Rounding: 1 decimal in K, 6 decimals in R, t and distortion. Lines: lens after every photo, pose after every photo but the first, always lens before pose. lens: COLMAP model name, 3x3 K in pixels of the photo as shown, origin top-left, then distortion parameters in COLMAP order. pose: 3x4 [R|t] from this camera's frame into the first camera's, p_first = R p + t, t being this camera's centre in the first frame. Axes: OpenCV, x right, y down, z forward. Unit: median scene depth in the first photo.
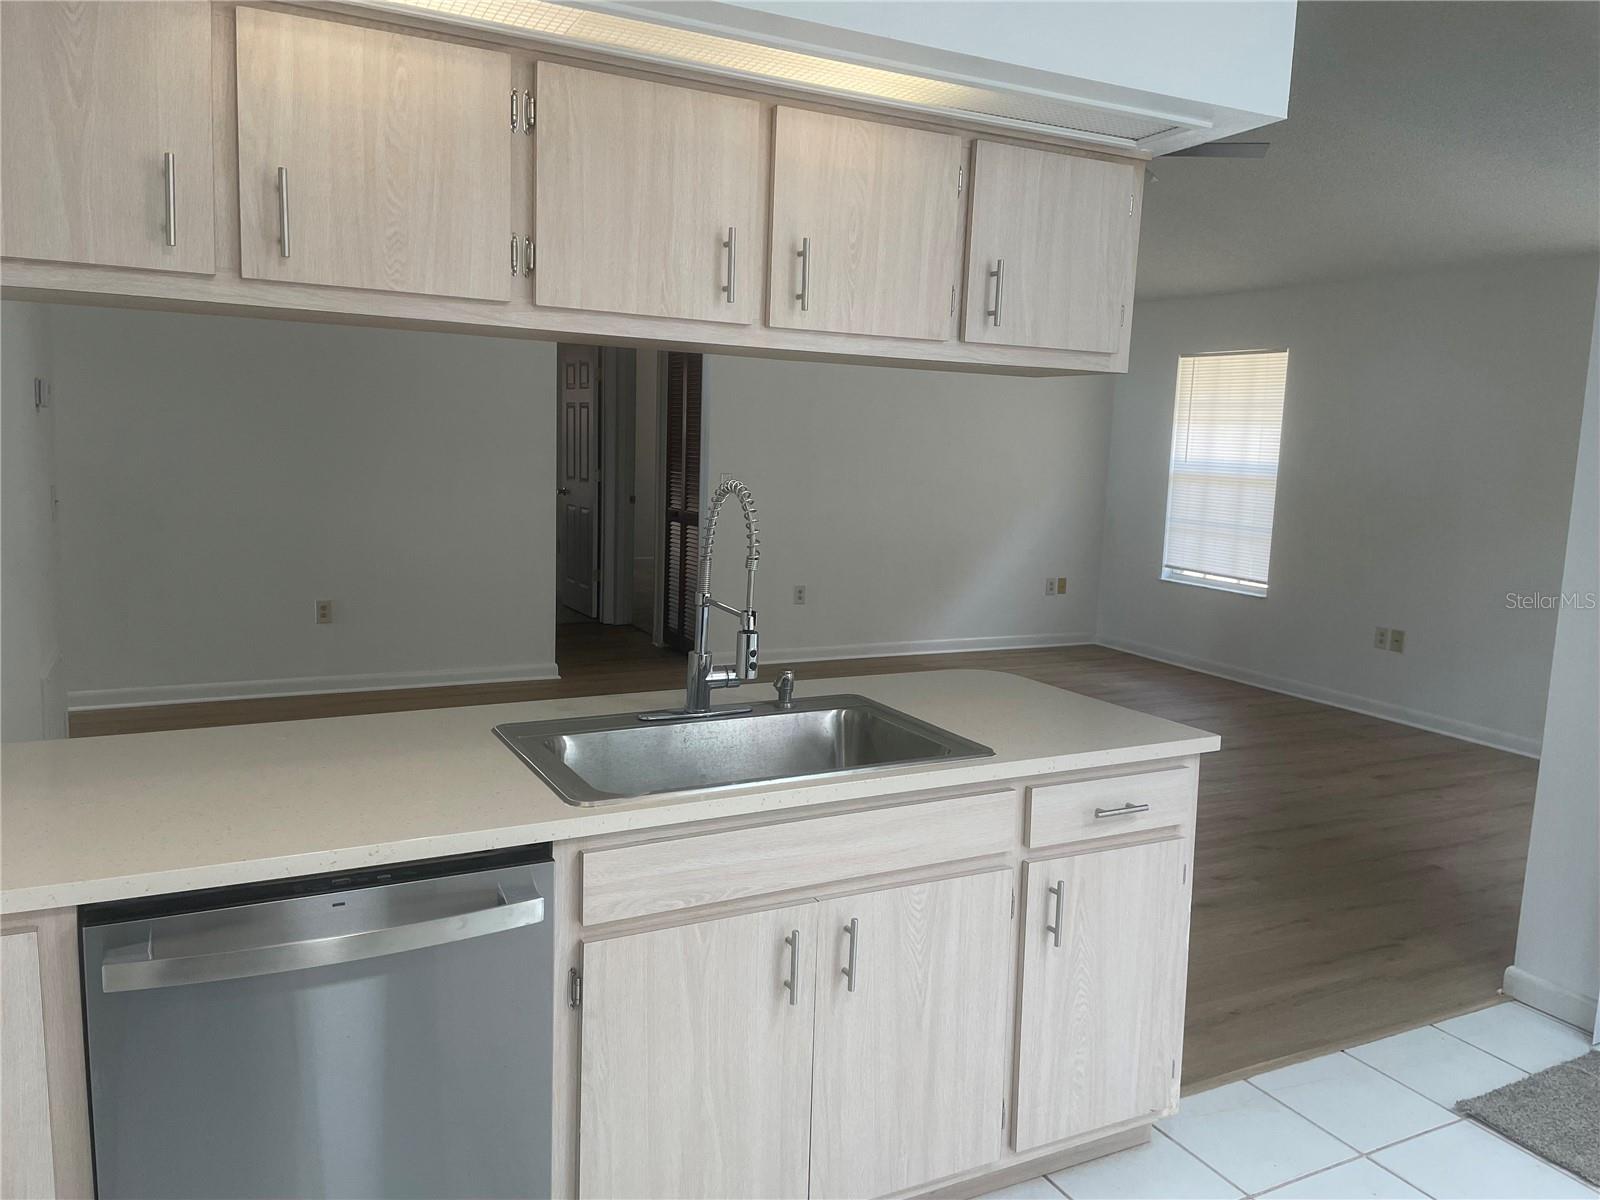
lens RADIAL K [[1221.1, 0, 800.0], [0, 1221.1, 600.0], [0, 0, 1]] dist [0.007676, -0.000611]
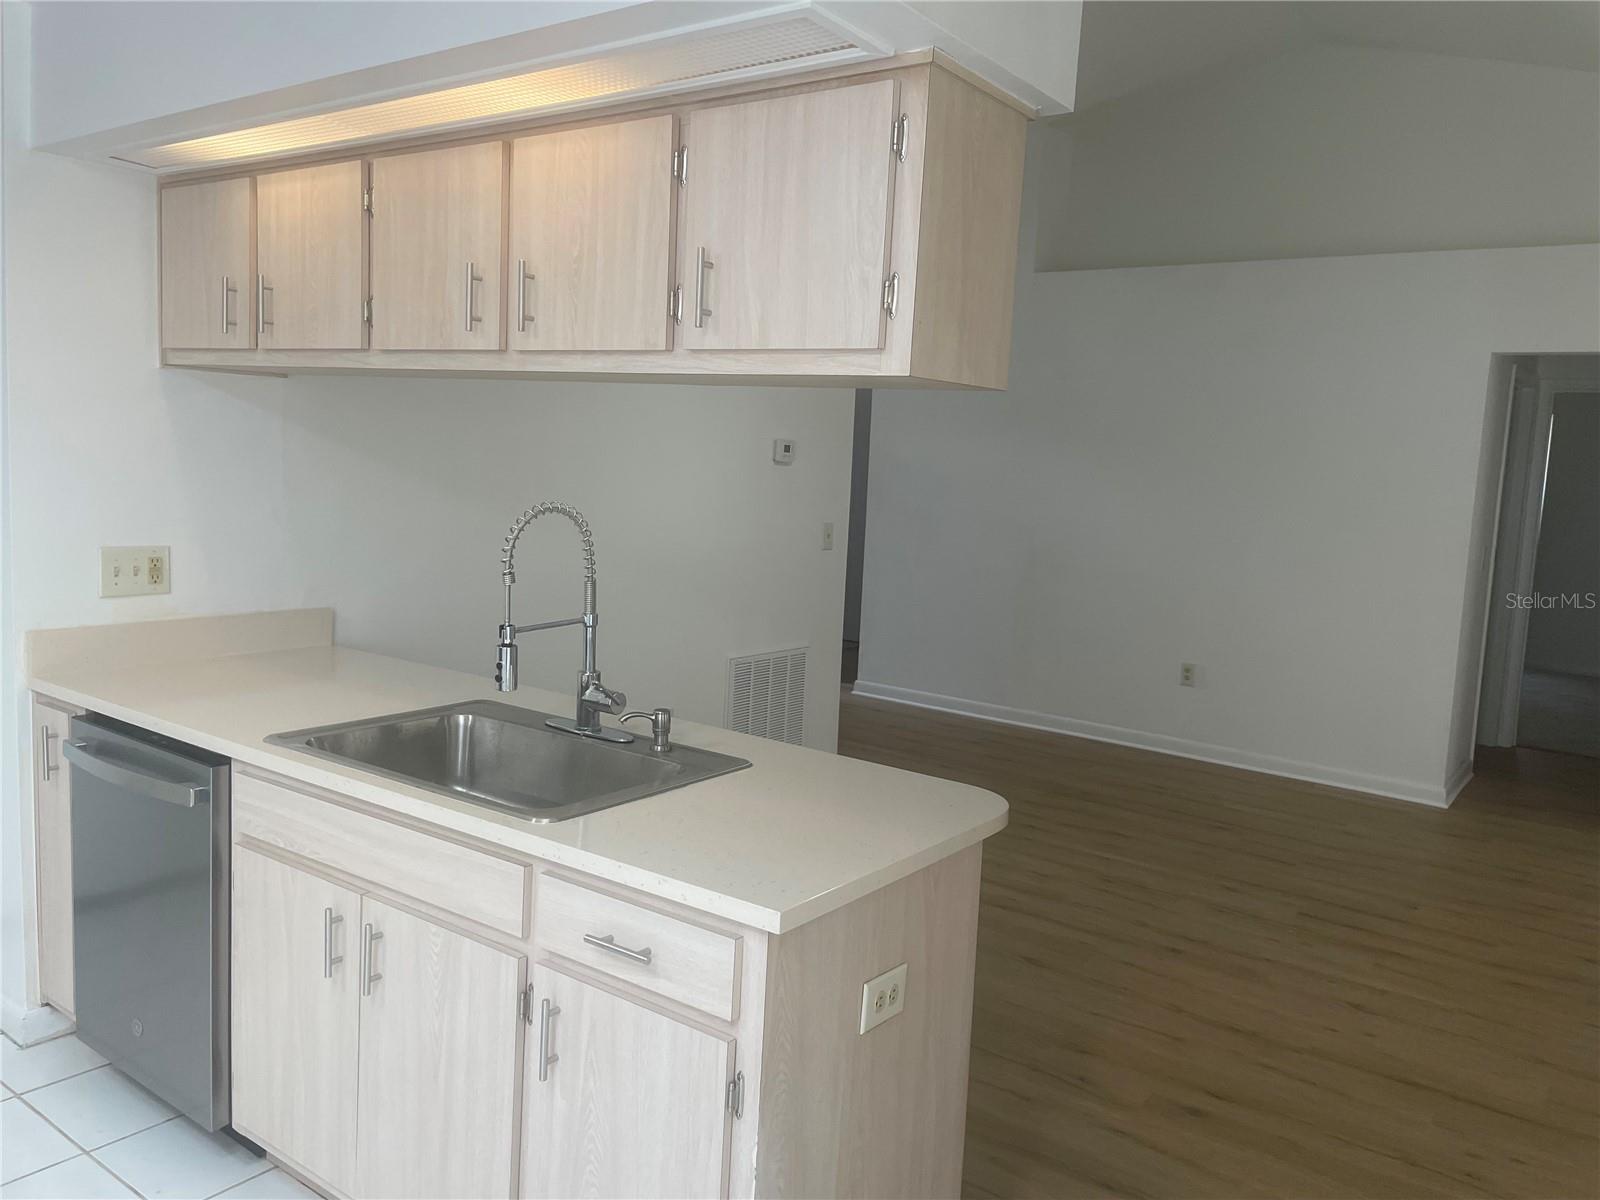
lens RADIAL K [[1188.2, 0, 806.1], [0, 1188.2, 591.3], [0, 0, 1]] dist [-0.003851, -0.004312]
pose [[0.465045, 0.091423, -0.880554, 0.932703], [-0.158677, 0.987154, 0.018689, -0.076754], [0.870950, 0.131033, 0.473578, 0.721863]]
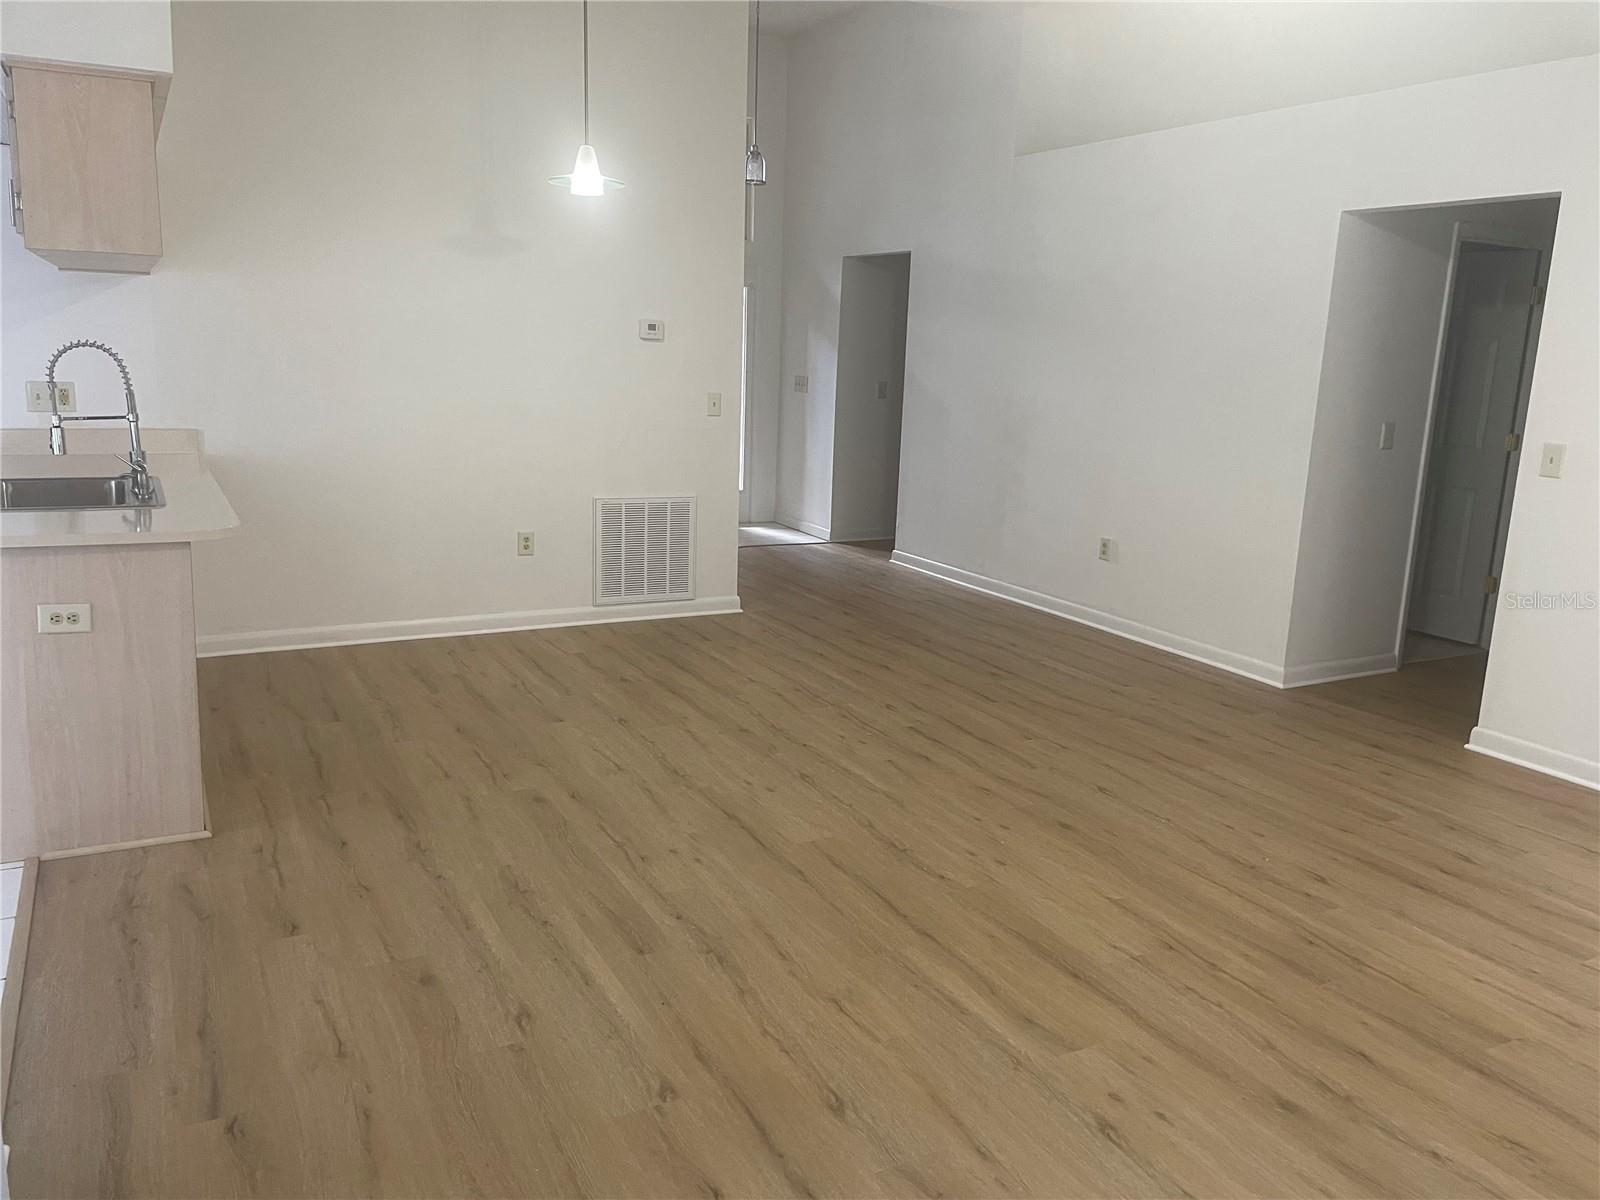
lens RADIAL K [[1198.2, 0, 858.6], [0, 1198.2, 625.8], [0, 0, 1]] dist [0.041686, -0.001211]
pose [[0.080346, 0.197472, -0.977010, 1.768586], [-0.178505, 0.967184, 0.180806, -0.217002], [0.980653, 0.159874, 0.112959, 1.980275]]
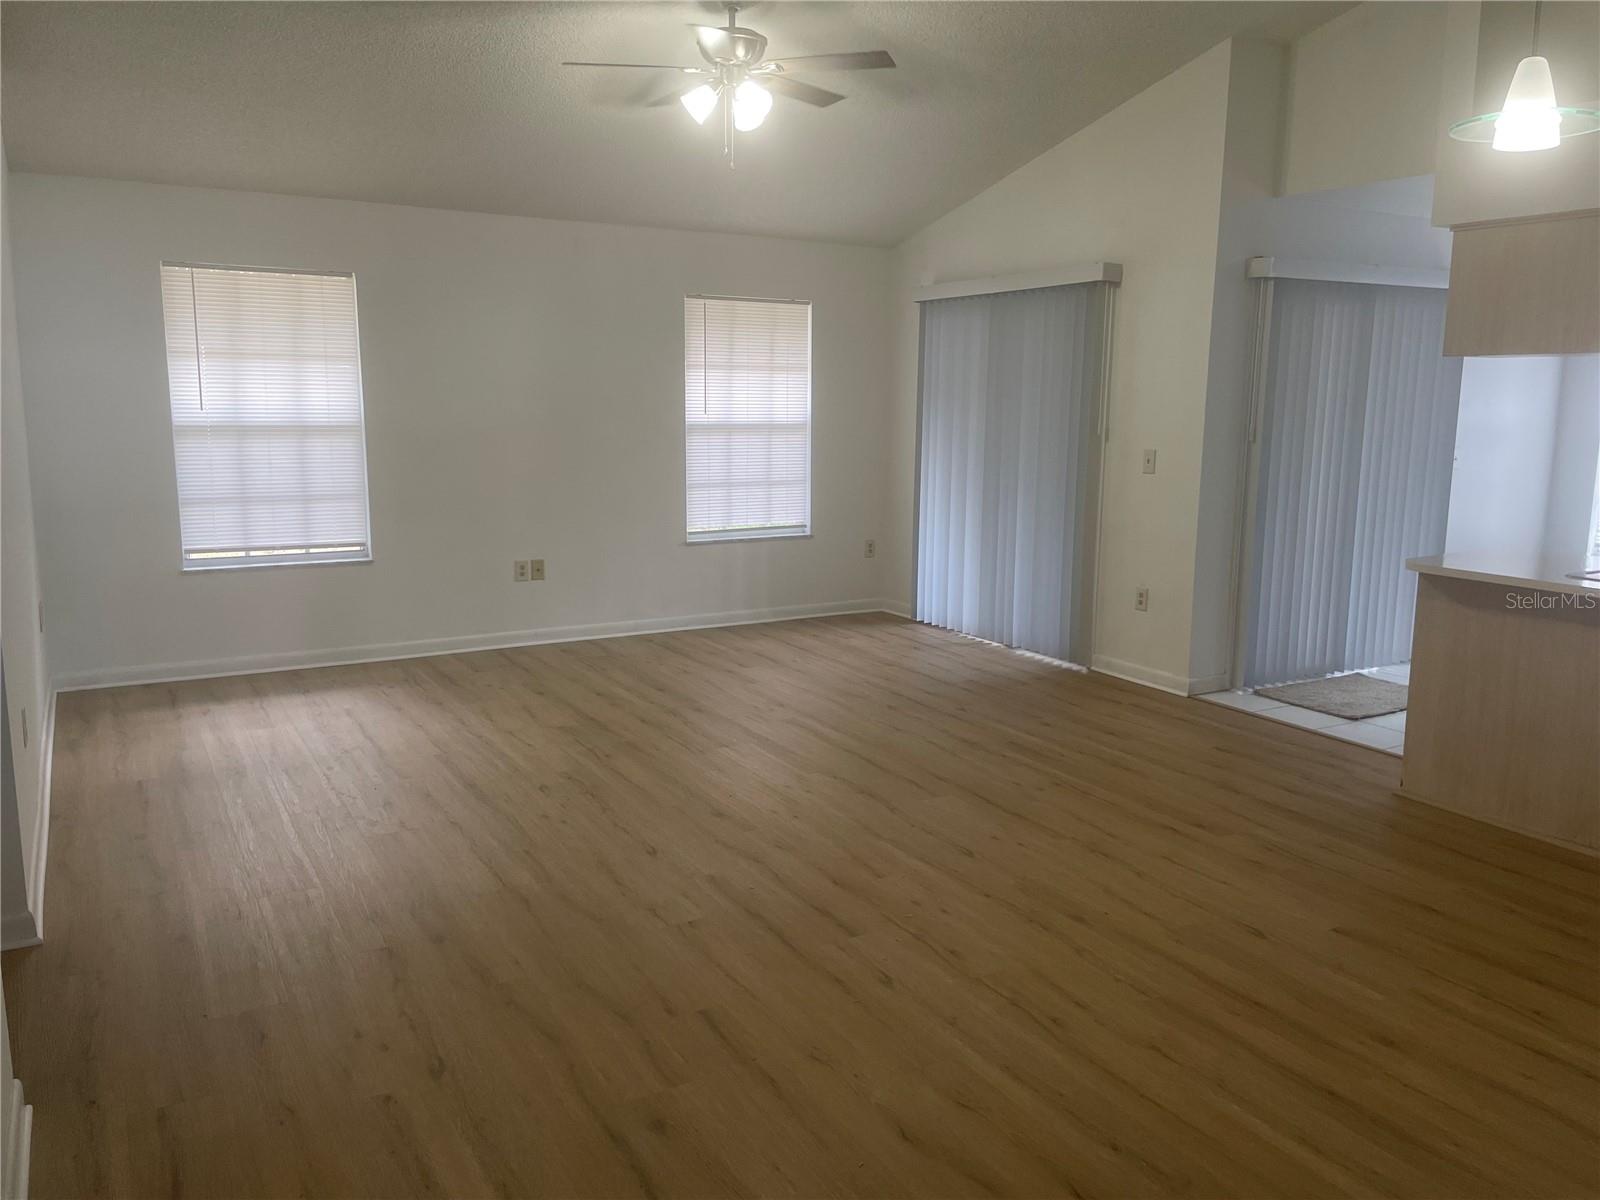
lens RADIAL K [[1174.2, 0, 800.4], [0, 1174.2, 594.4], [0, 0, 1]] dist [0.058291, -0.000514]
pose [[-0.063473, -0.206506, 0.976384, -1.670096], [0.133949, 0.967742, 0.213386, -0.413250], [-0.988953, 0.144330, -0.033764, 2.400622]]
